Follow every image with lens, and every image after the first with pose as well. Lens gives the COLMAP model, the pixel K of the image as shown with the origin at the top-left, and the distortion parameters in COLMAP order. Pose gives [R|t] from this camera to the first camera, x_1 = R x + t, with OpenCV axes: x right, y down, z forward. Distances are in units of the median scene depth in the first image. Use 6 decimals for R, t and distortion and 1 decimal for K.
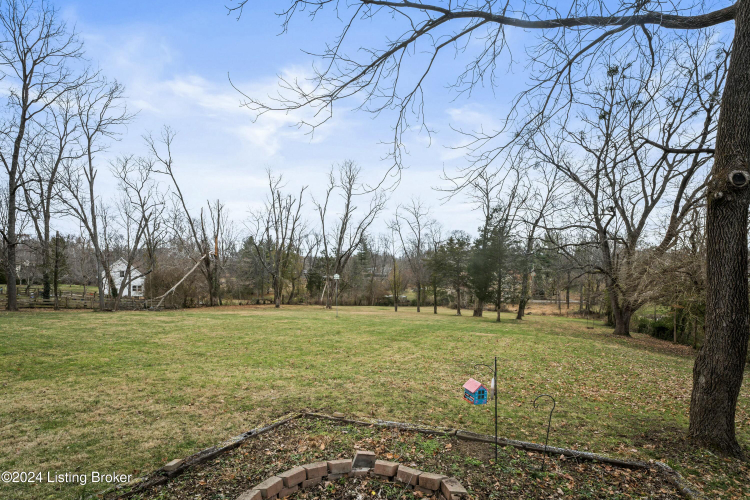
lens RADIAL K [[347.3, 0, 376.9], [0, 347.3, 294.3], [0, 0, 1]] dist [-0.014504, 0.000737]
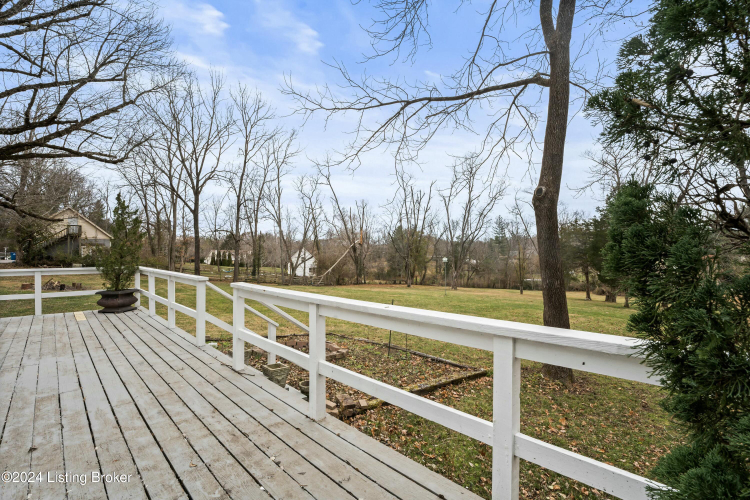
lens RADIAL K [[335.9, 0, 376.0], [0, 335.9, 254.4], [0, 0, 1]] dist [-0.016742, 0.000285]
pose [[0.903255, -0.014154, -0.428871, 0.117559], [-0.015724, 0.997693, -0.066043, 0.006584], [0.428816, 0.066397, 0.900948, -0.077286]]
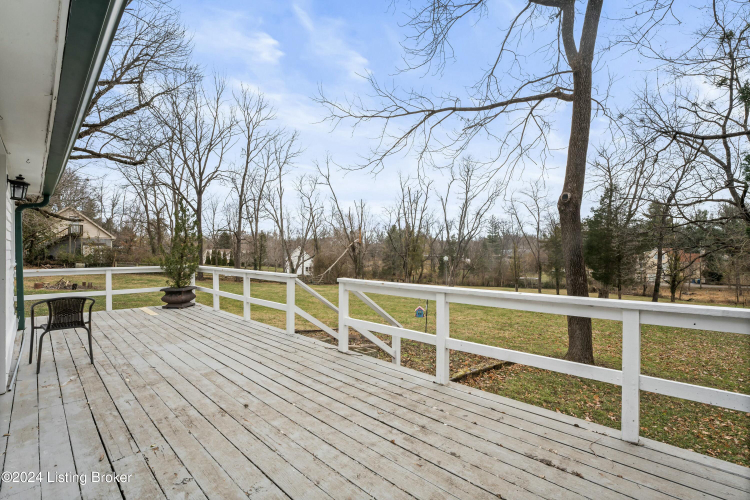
lens RADIAL K [[334.6, 0, 376.0], [0, 334.6, 254.5], [0, 0, 1]] dist [-0.016201, 0.000307]
pose [[0.913966, -0.014466, -0.405533, 0.098041], [-0.012236, 0.997928, -0.063173, 0.007923], [0.405606, 0.062699, 0.911895, -0.104449]]
